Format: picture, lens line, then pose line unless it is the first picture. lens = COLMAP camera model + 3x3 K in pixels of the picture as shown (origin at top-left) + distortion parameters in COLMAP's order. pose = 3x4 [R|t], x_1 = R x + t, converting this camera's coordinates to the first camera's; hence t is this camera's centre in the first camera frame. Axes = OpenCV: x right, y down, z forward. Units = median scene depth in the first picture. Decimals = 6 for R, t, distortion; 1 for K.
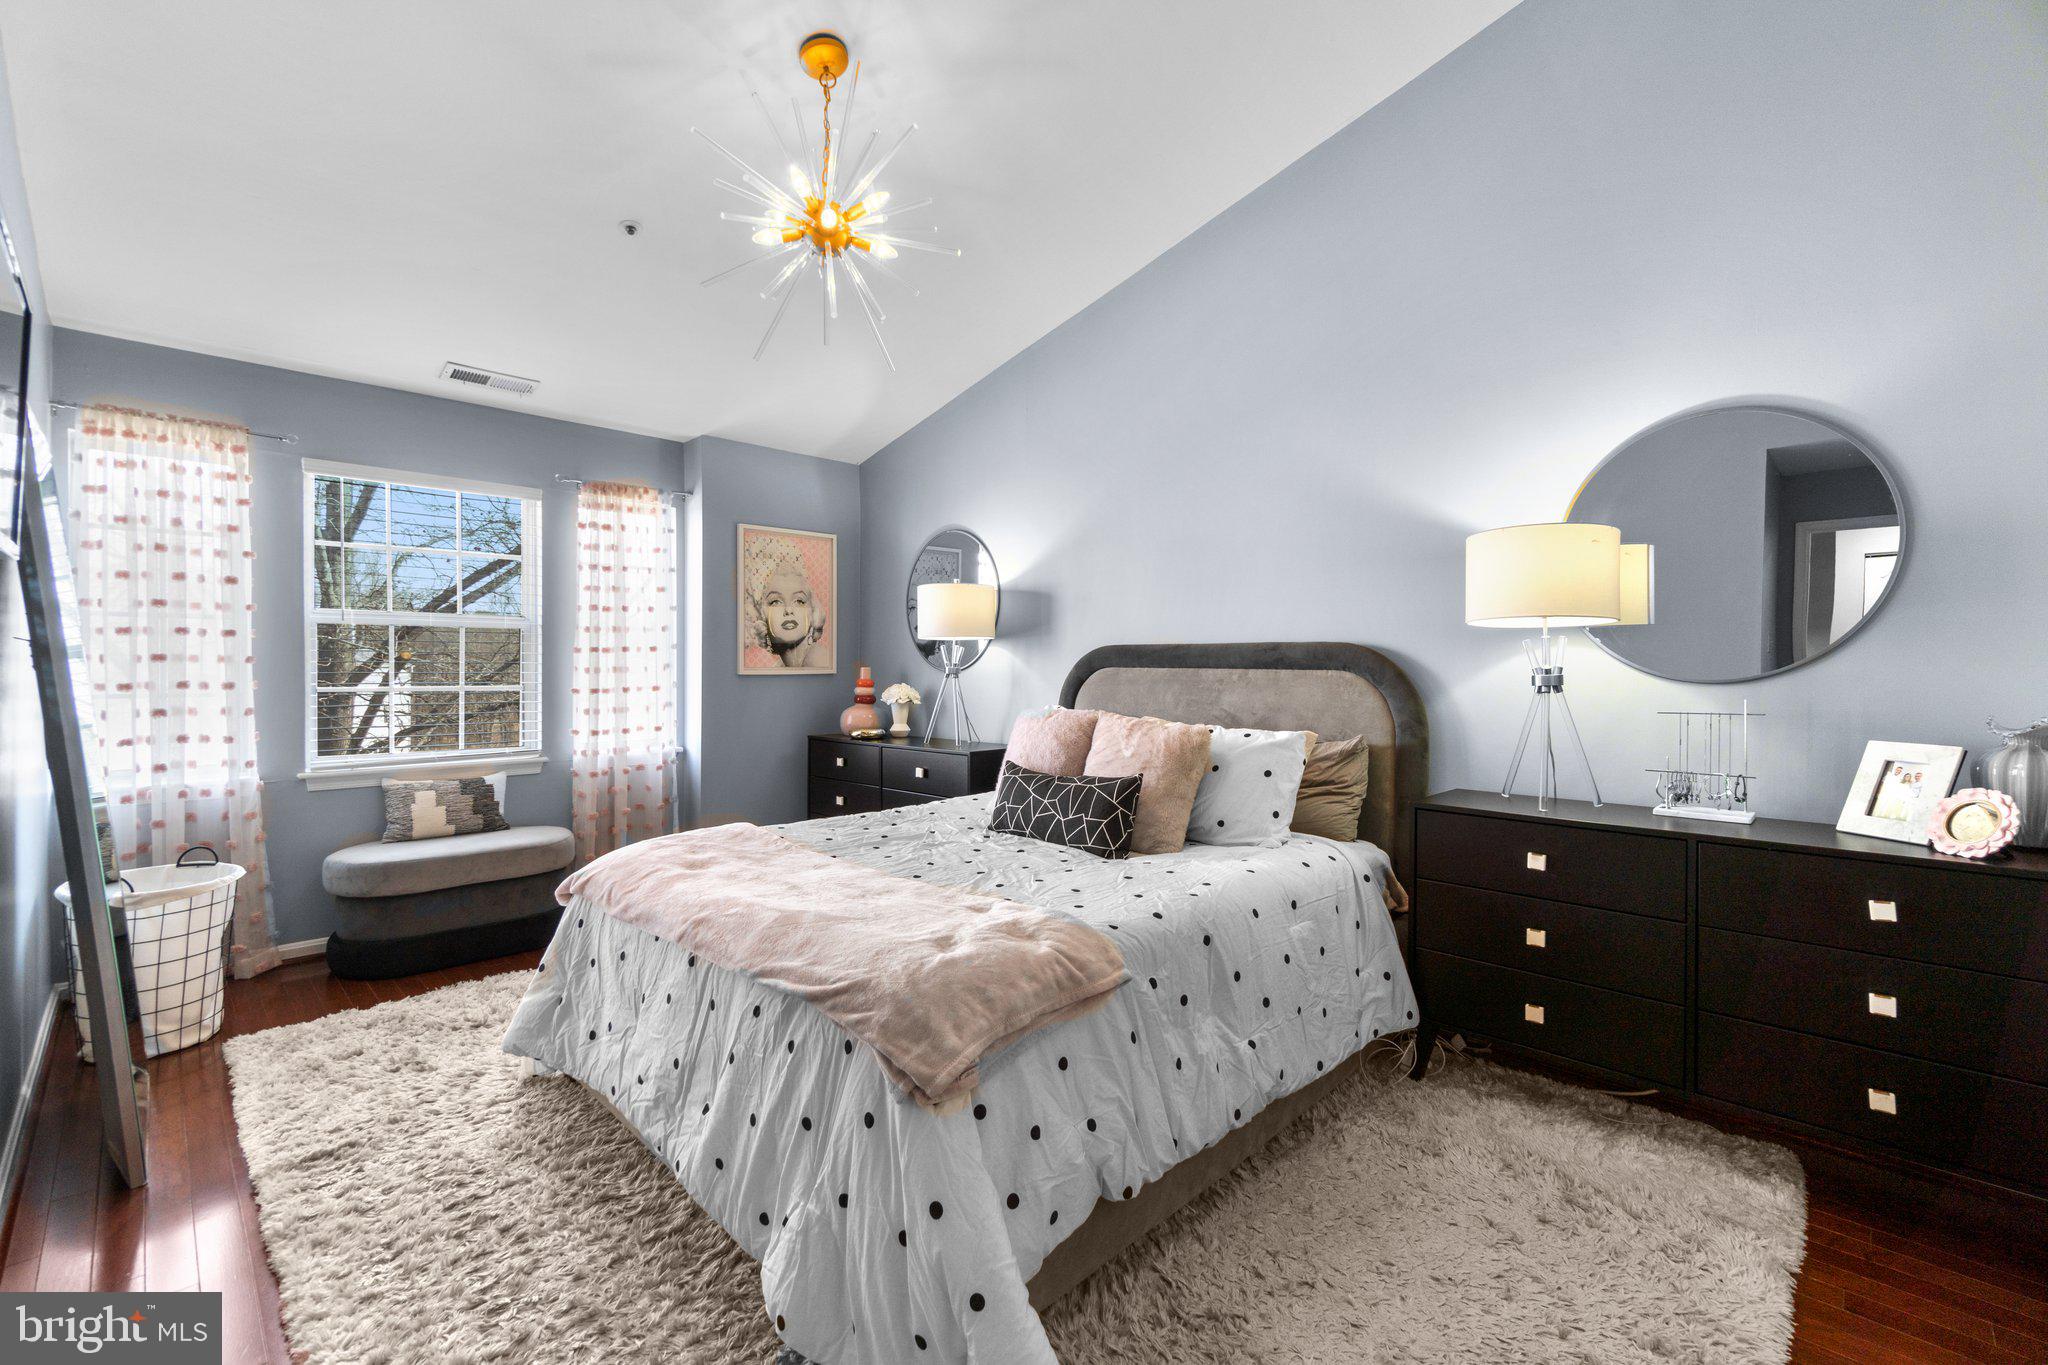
lens RADIAL K [[862.1, 0, 1023.8], [0, 862.1, 664.1], [0, 0, 1]] dist [-0.005191, -0.000300]
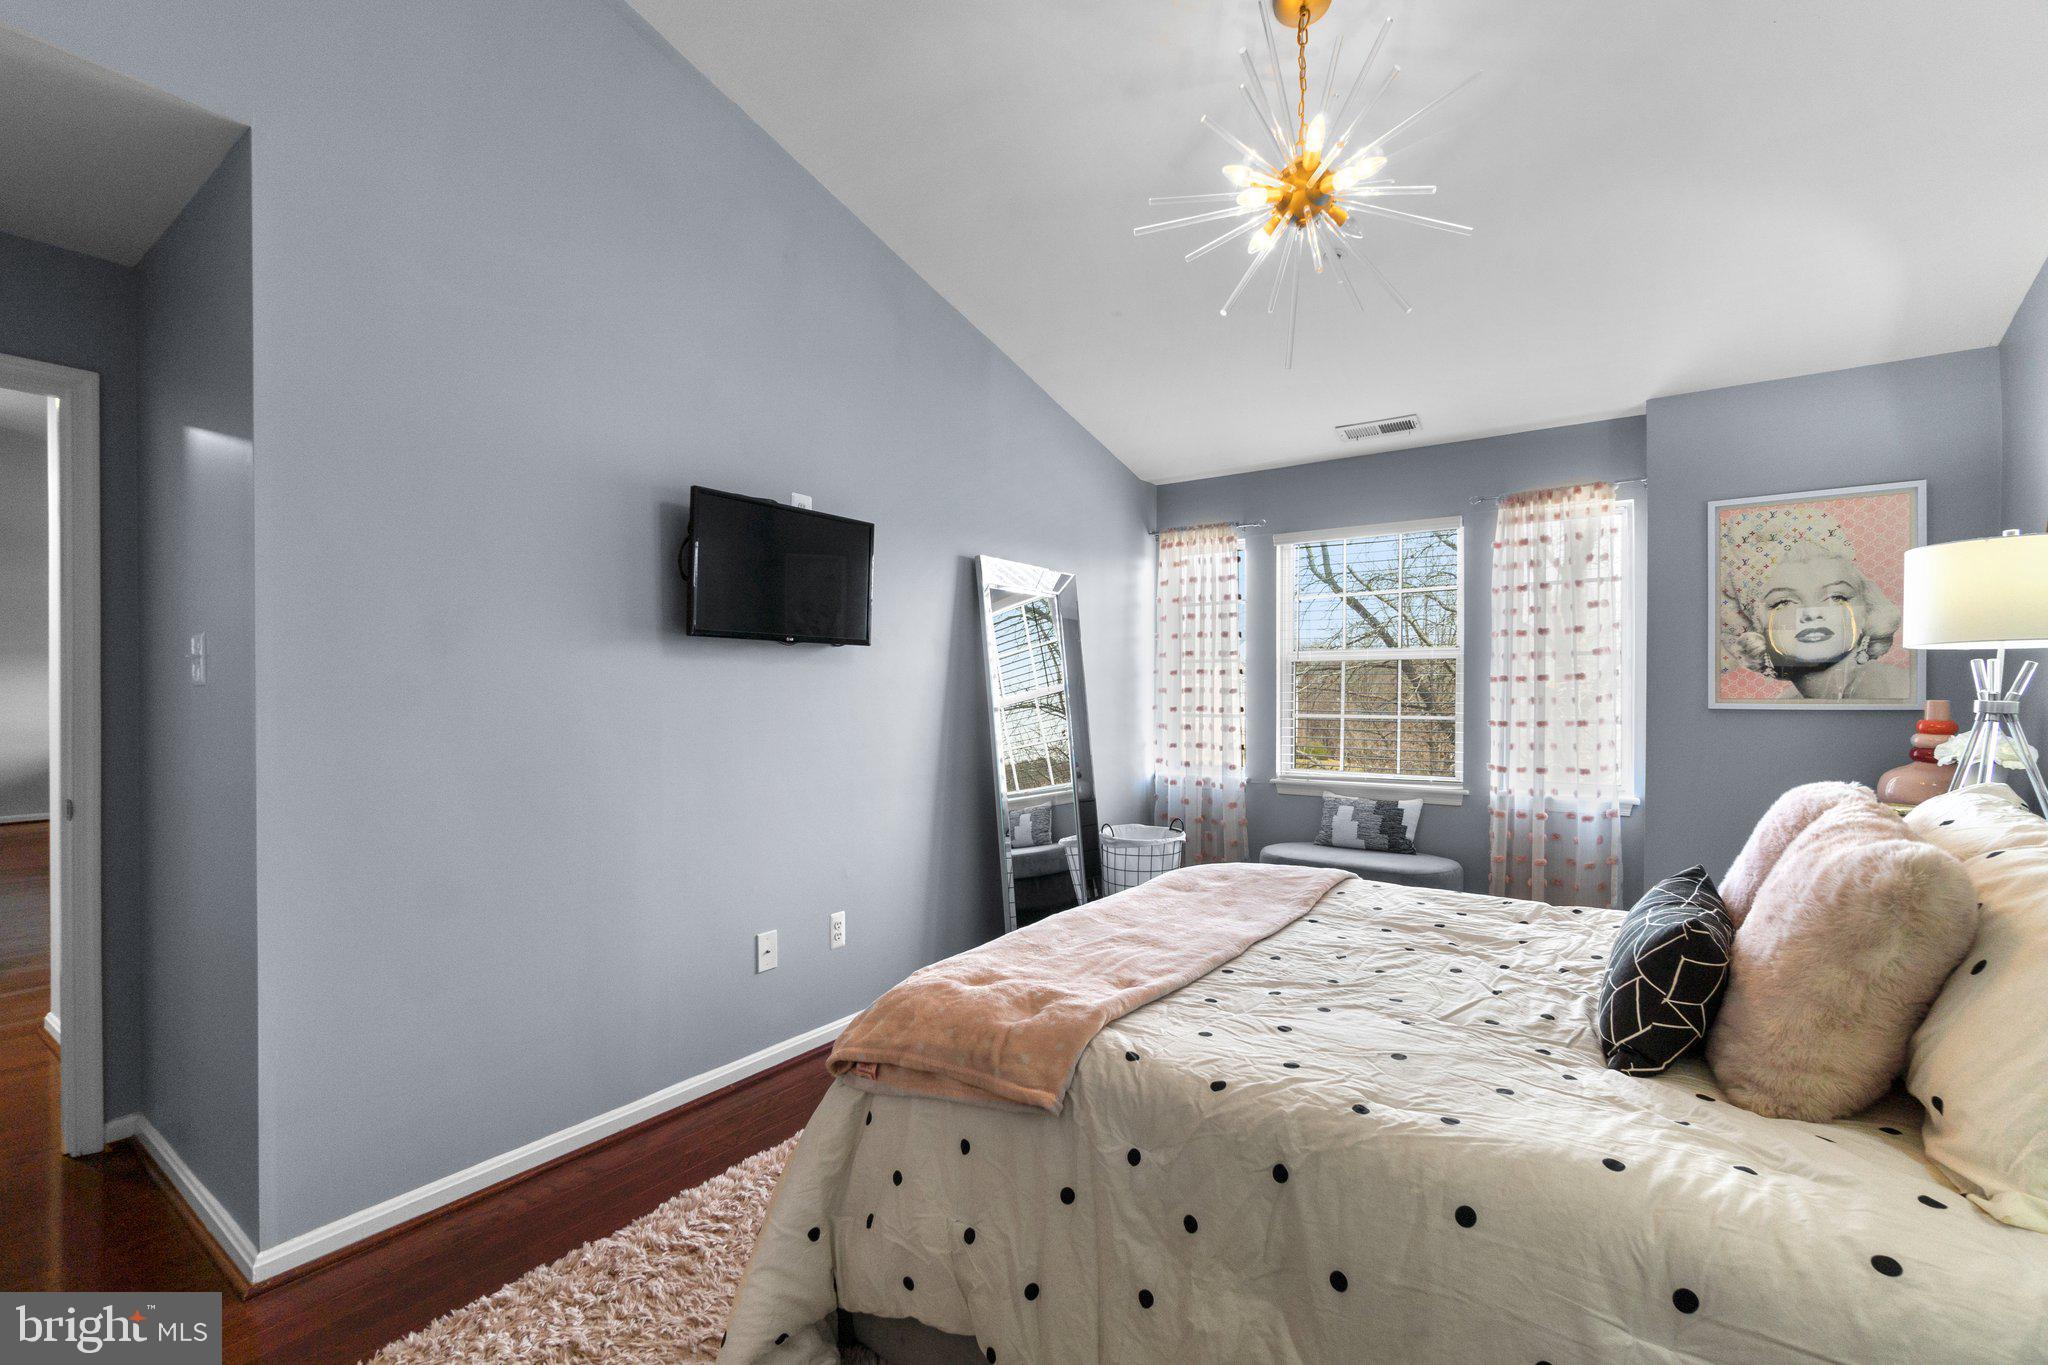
lens RADIAL K [[891.0, 0, 1011.5], [0, 891.0, 688.5], [0, 0, 1]] dist [-0.002929, 0.000020]
pose [[0.164897, -0.005884, -0.986293, 0.342490], [0.000664, 0.999983, -0.005855, -0.001118], [0.986311, 0.000311, 0.164898, 0.319017]]
